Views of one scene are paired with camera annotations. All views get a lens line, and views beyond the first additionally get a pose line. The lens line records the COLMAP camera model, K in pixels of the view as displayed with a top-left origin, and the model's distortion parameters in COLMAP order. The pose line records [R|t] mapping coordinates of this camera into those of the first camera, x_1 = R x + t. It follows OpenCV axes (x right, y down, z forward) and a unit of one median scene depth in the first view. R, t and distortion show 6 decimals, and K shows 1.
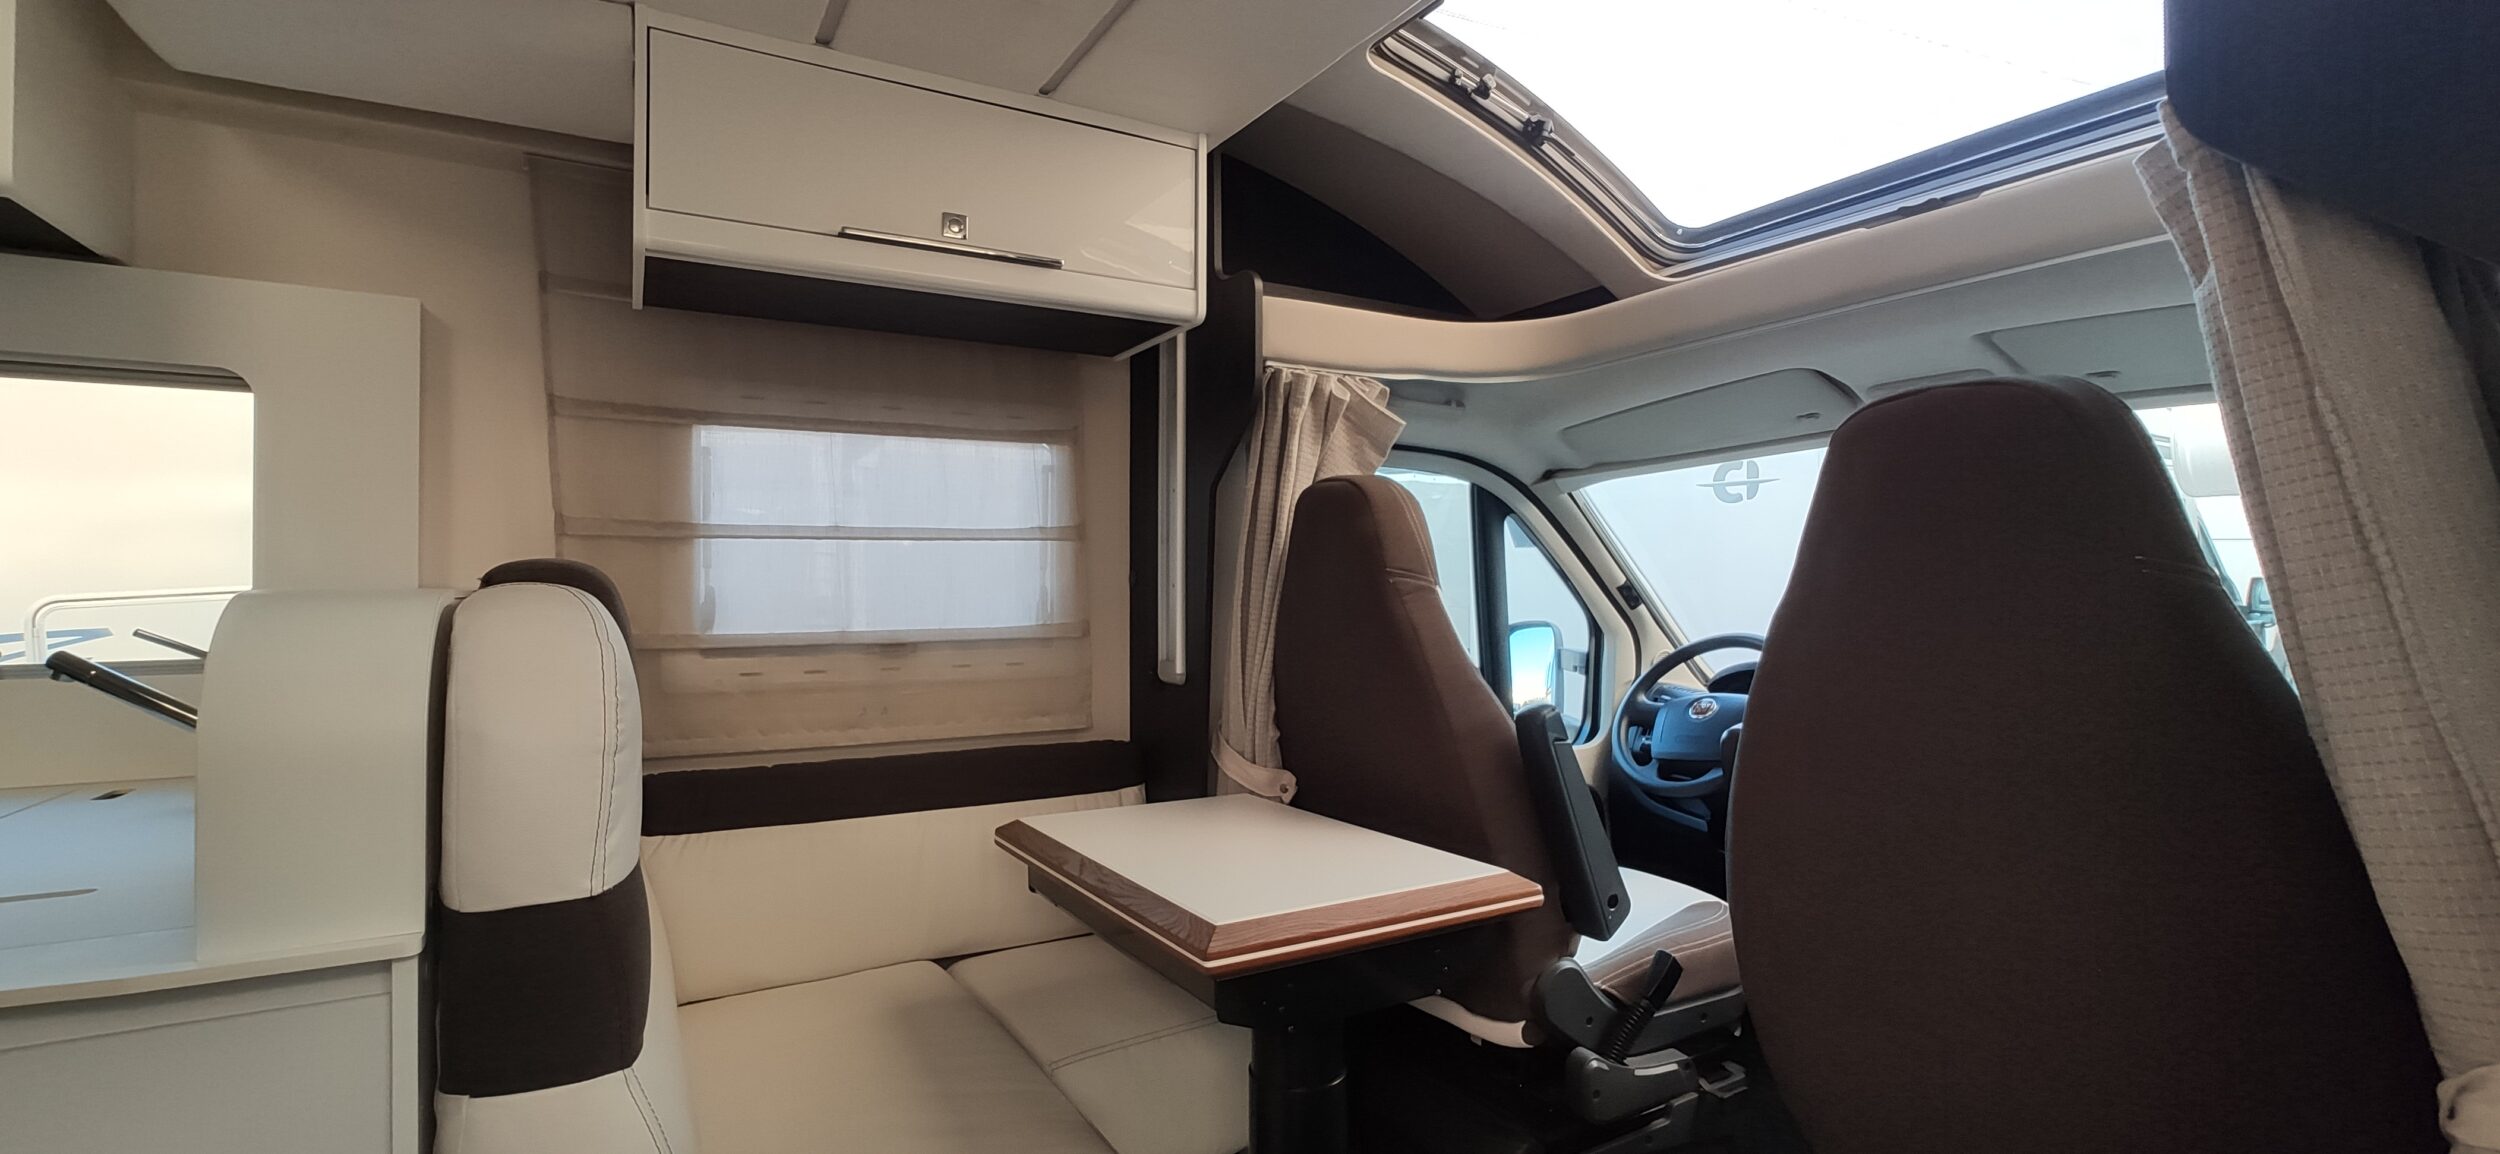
lens RADIAL K [[1105.8, 0, 1273.3], [0, 1105.8, 576.9], [0, 0, 1]] dist [-0.027508, 0.021088]
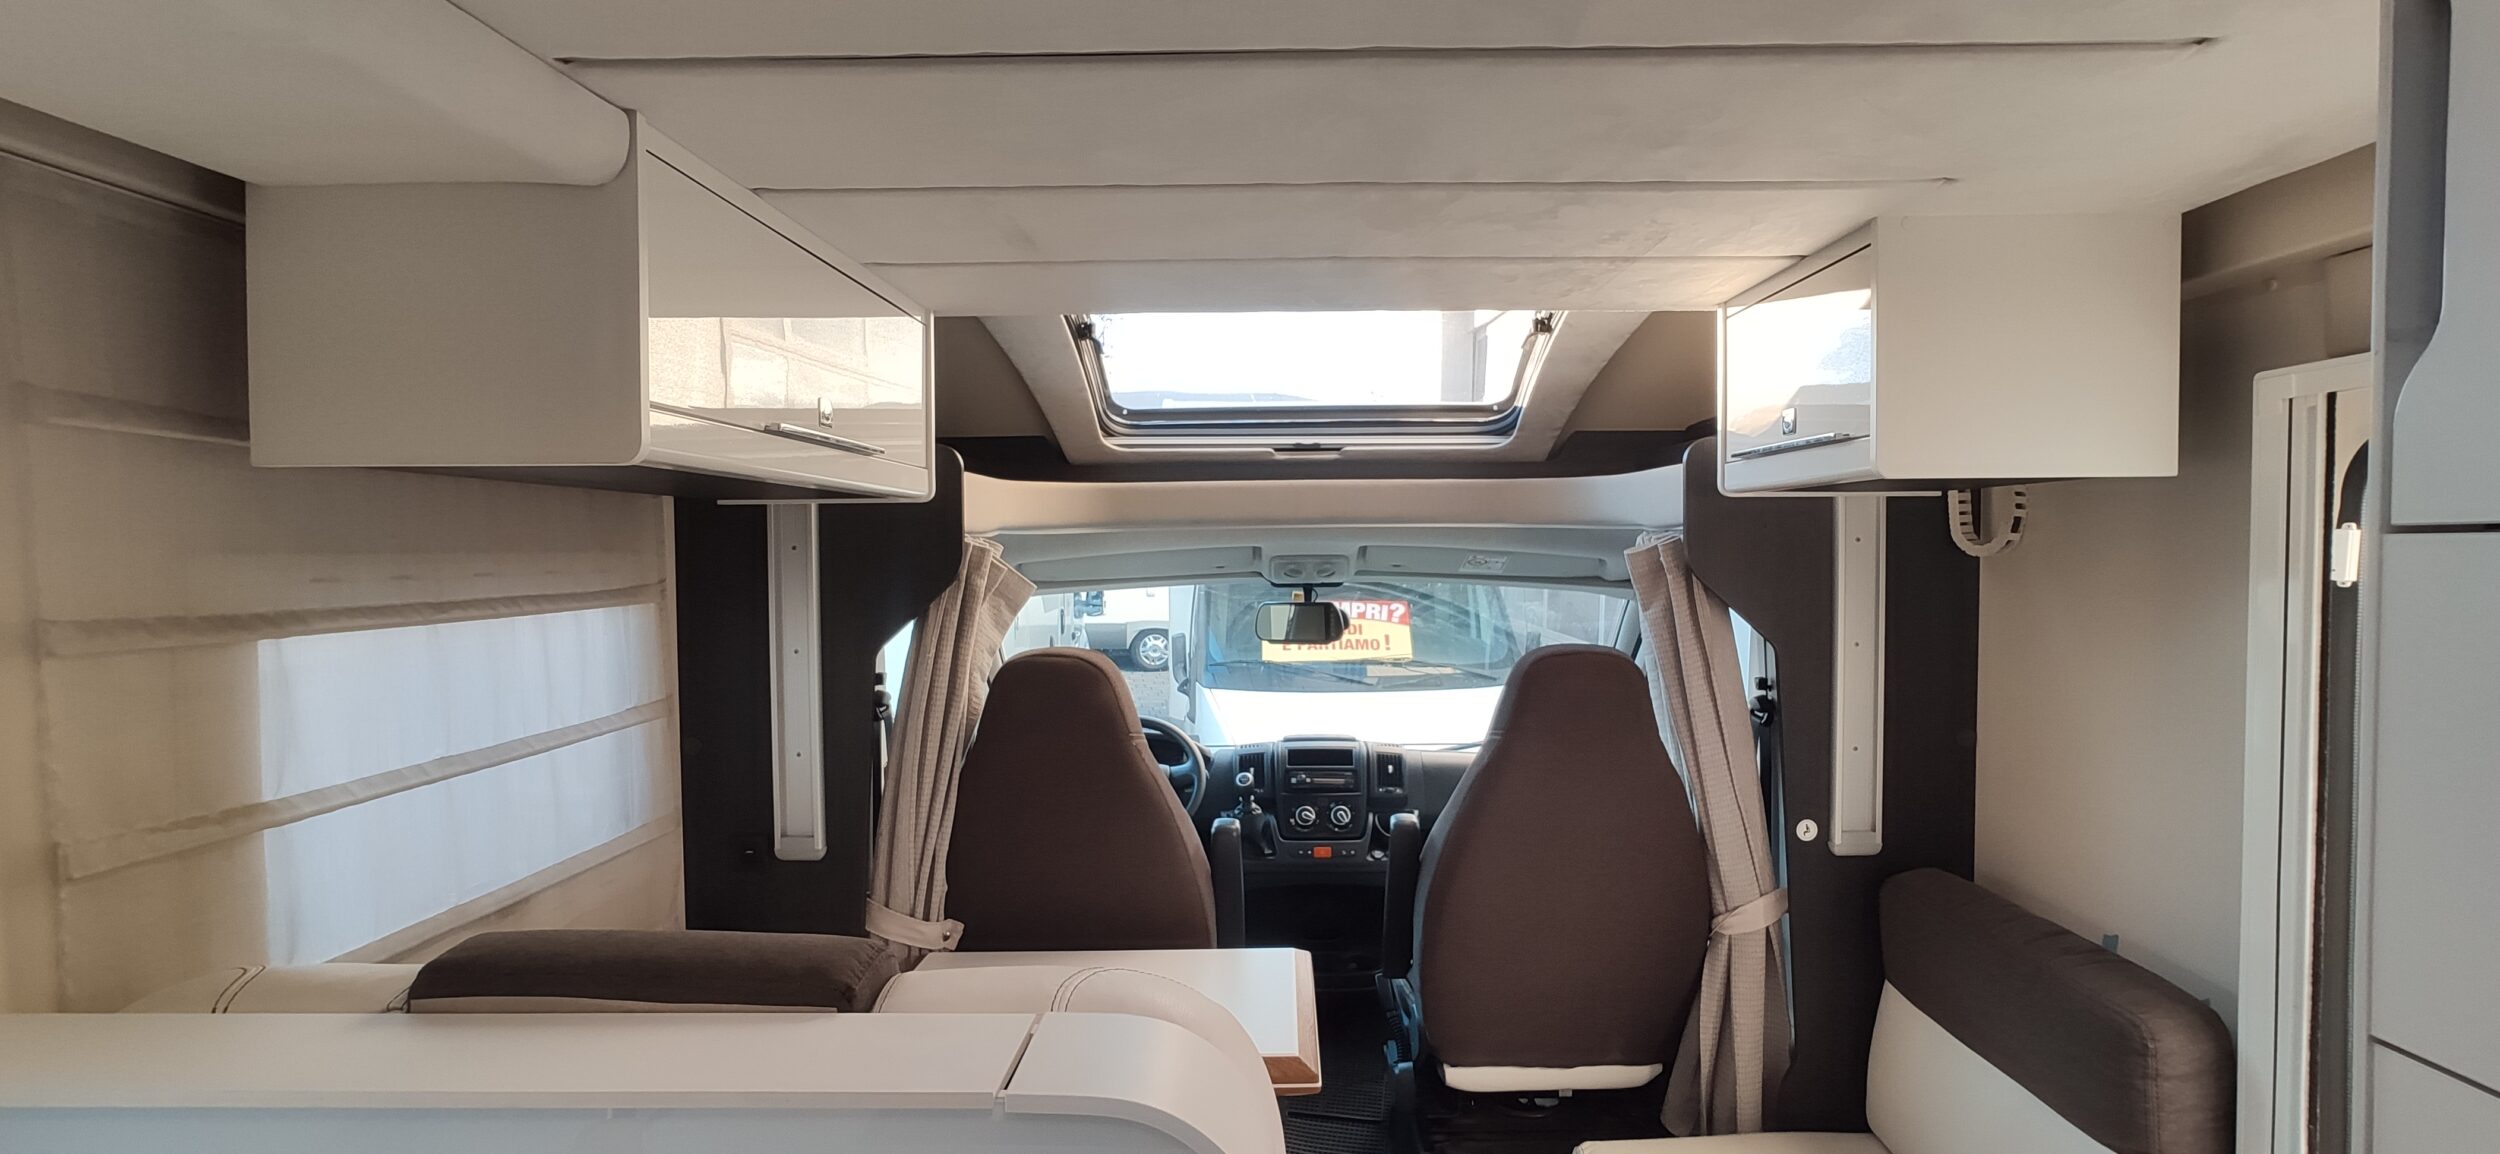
lens RADIAL K [[1105.8, 0, 1273.3], [0, 1105.8, 576.9], [0, 0, 1]] dist [-0.027508, 0.021088]
pose [[0.517358, -0.025573, 0.855387, -0.737666], [-0.000798, 0.999539, 0.030365, -0.186432], [-0.855769, -0.016392, 0.517099, 0.211645]]
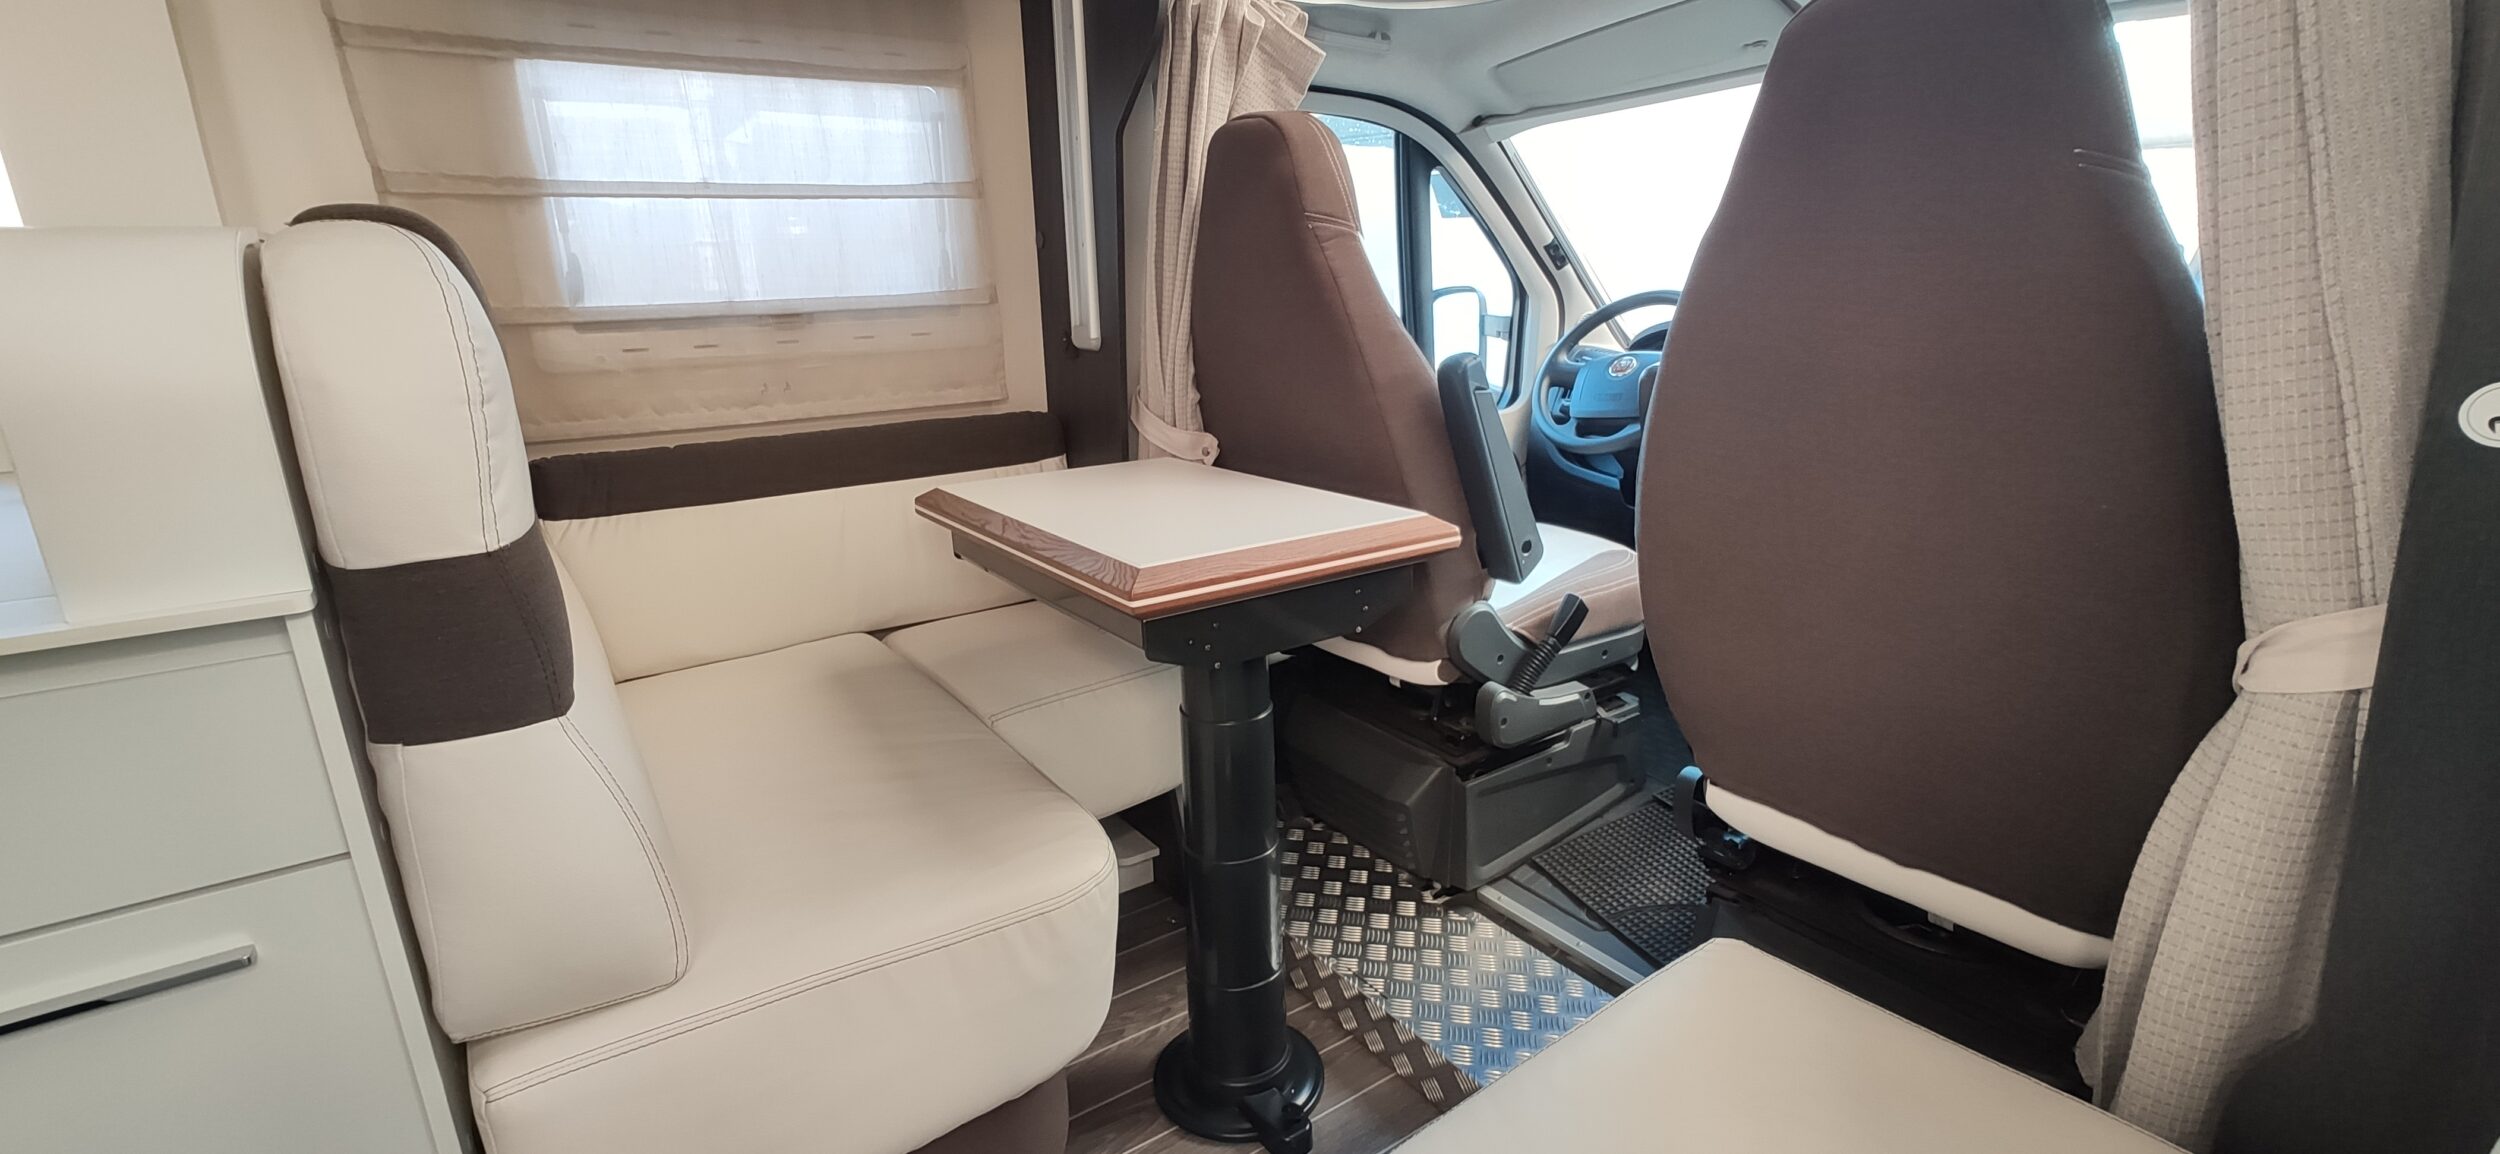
lens RADIAL K [[1105.8, 0, 1273.3], [0, 1105.8, 576.9], [0, 0, 1]] dist [-0.027508, 0.021088]
pose [[0.997421, -0.035156, 0.062580, 0.003906], [0.016860, 0.962201, 0.271817, 0.030817], [-0.069771, -0.270061, 0.960312, 0.008578]]
